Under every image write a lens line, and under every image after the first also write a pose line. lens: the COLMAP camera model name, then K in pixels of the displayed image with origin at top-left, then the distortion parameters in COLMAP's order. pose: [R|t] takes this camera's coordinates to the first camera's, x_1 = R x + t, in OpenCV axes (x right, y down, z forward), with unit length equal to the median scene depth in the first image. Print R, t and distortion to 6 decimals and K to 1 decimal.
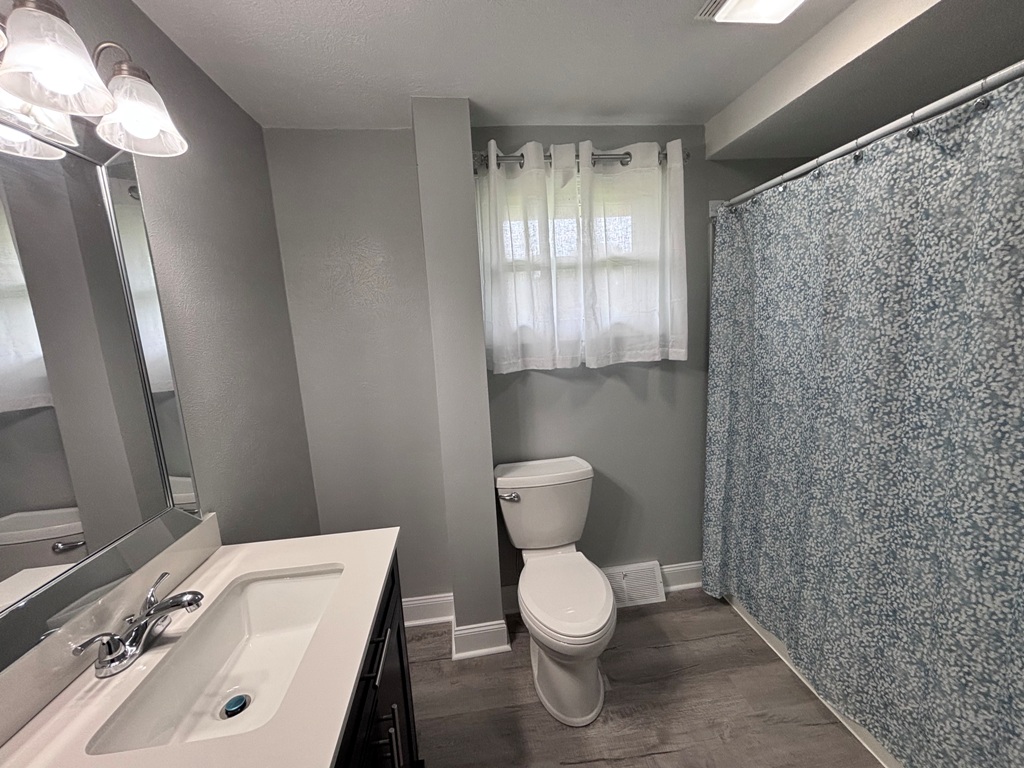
lens RADIAL K [[416.3, 0, 501.2], [0, 416.3, 386.9], [0, 0, 1]] dist [-0.000330, 0.000131]
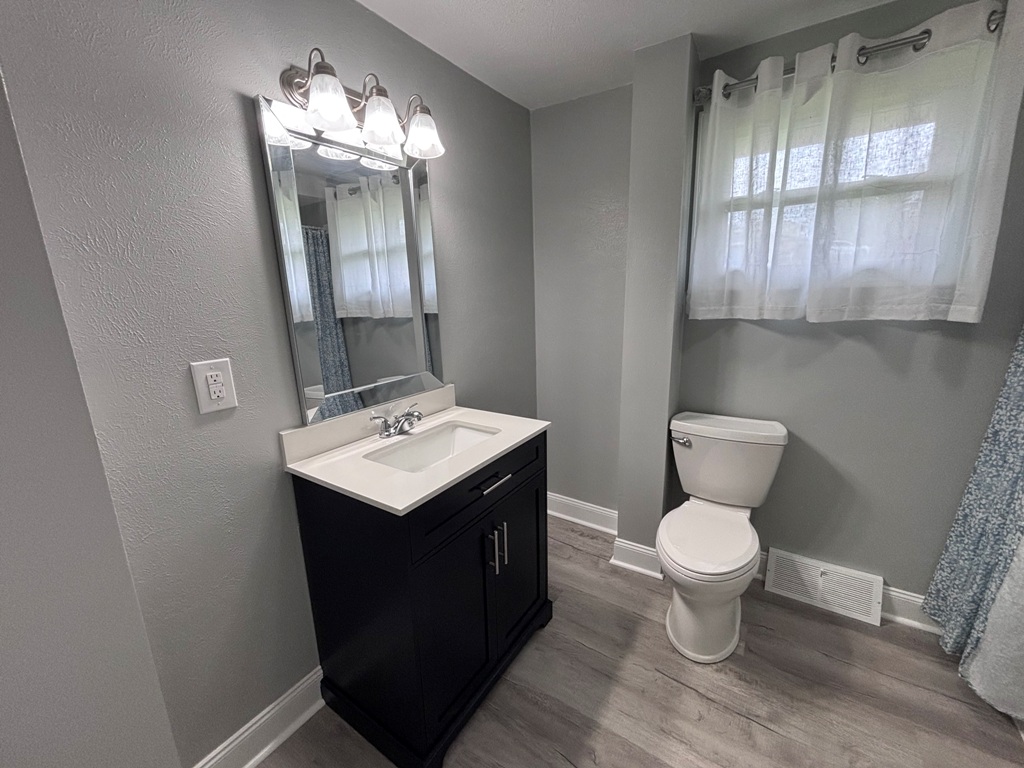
lens RADIAL K [[416.3, 0, 503.7], [0, 416.3, 388.6], [0, 0, 1]] dist [-0.000330, 0.000131]
pose [[0.753789, 0.187664, -0.629749, 0.319071], [-0.118584, 0.981467, 0.150534, 0.036809], [0.646328, -0.038793, 0.762073, -0.068113]]
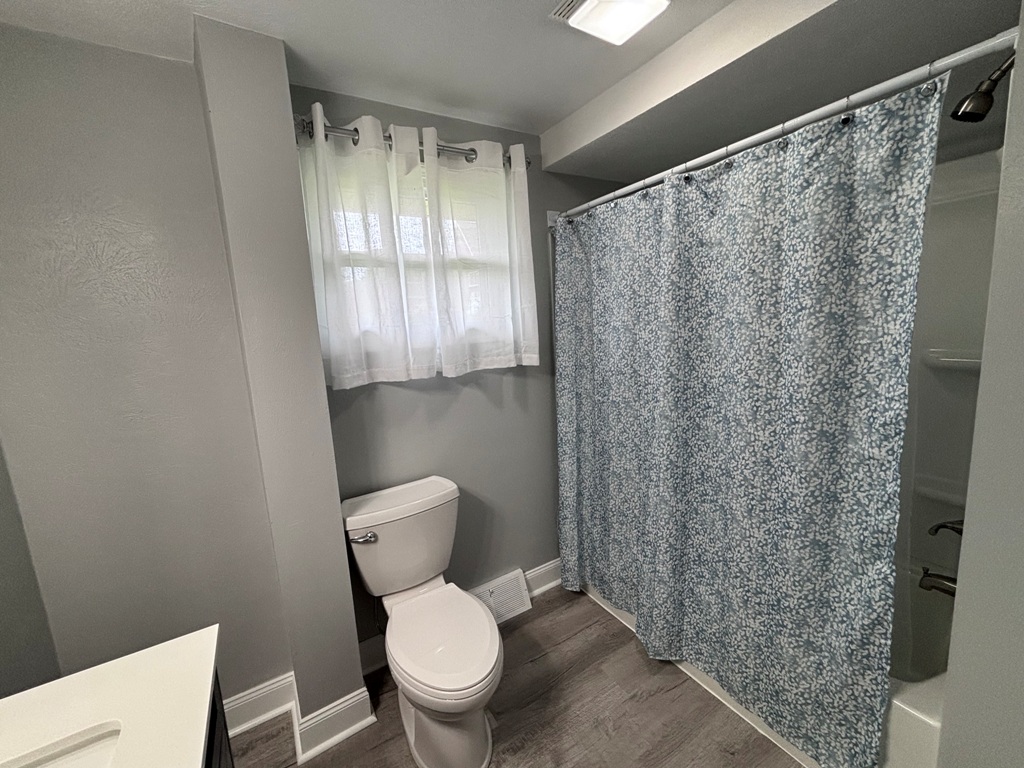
lens RADIAL K [[416.3, 0, 510.6], [0, 416.3, 384.7], [0, 0, 1]] dist [-0.000330, 0.000131]
pose [[0.916816, -0.053597, 0.395696, -0.022315], [0.062278, 0.998017, -0.009116, -0.012381], [-0.394423, 0.033001, 0.918336, 0.110914]]
